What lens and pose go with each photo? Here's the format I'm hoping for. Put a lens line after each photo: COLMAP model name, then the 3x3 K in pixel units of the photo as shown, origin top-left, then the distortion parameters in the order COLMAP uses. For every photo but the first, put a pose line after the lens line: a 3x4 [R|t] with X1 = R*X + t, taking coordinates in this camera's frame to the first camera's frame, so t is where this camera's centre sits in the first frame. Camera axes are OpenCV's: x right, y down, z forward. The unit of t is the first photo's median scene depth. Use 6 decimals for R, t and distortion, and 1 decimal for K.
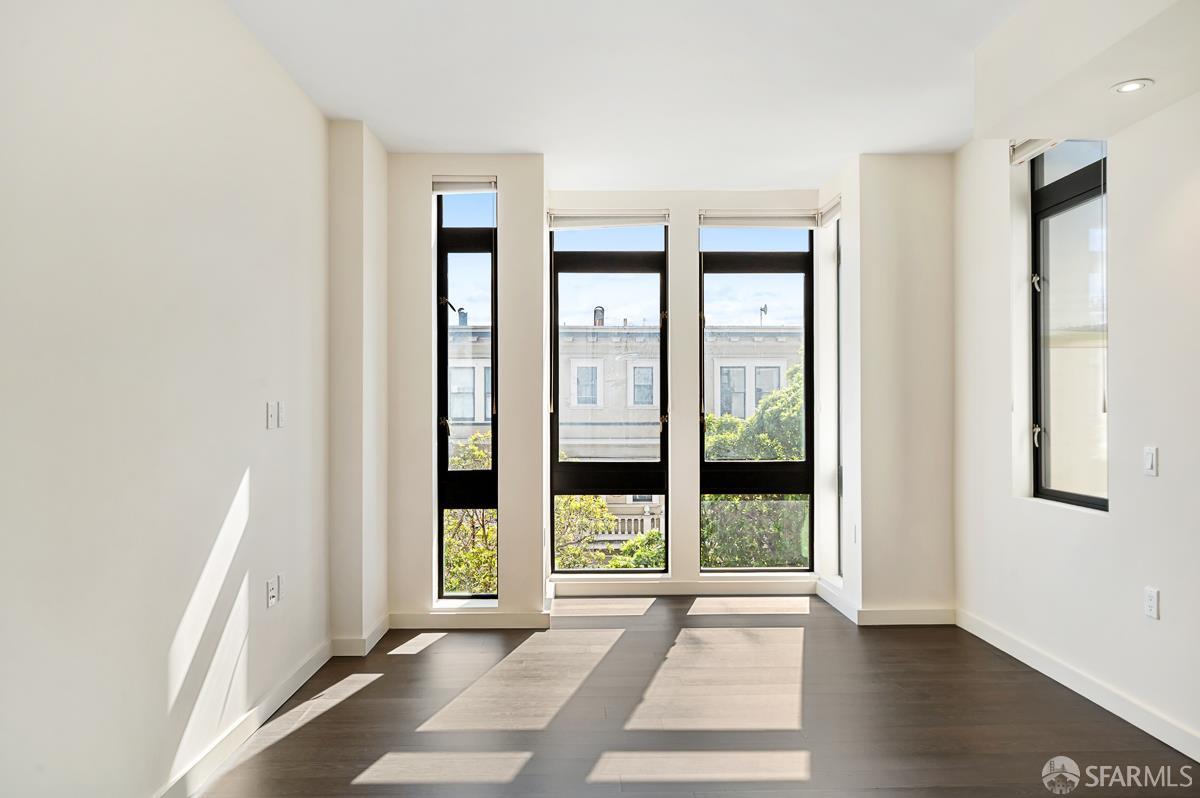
lens RADIAL K [[800.5, 0, 600.0], [0, 800.5, 399.0], [0, 0, 1]] dist [-0.001886, -0.001067]
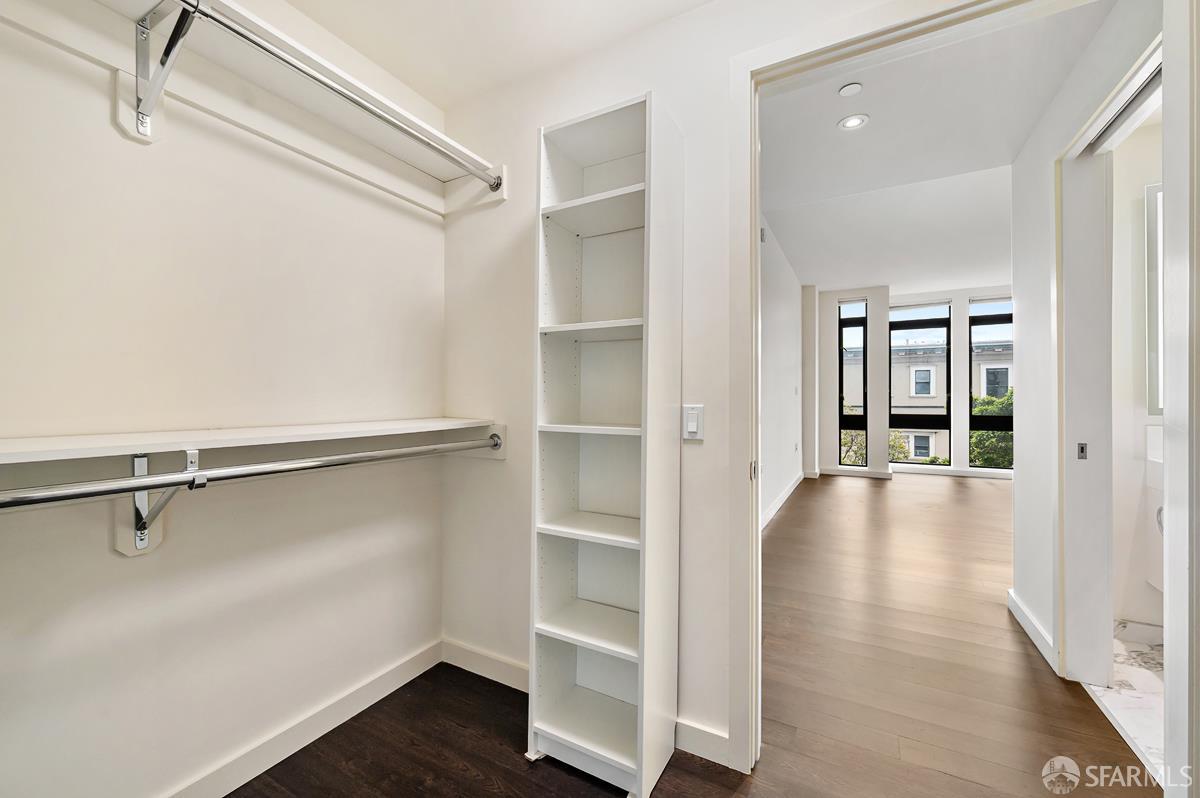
lens RADIAL K [[466.9, 0, 600.0], [0, 466.9, 399.0], [0, 0, 1]] dist [0.000410, 0.000007]
pose [[0.855413, -0.000576, -0.517945, -0.073871], [0.006110, 0.999941, 0.008980, 0.019719], [0.517910, -0.010846, 0.855367, -0.584445]]
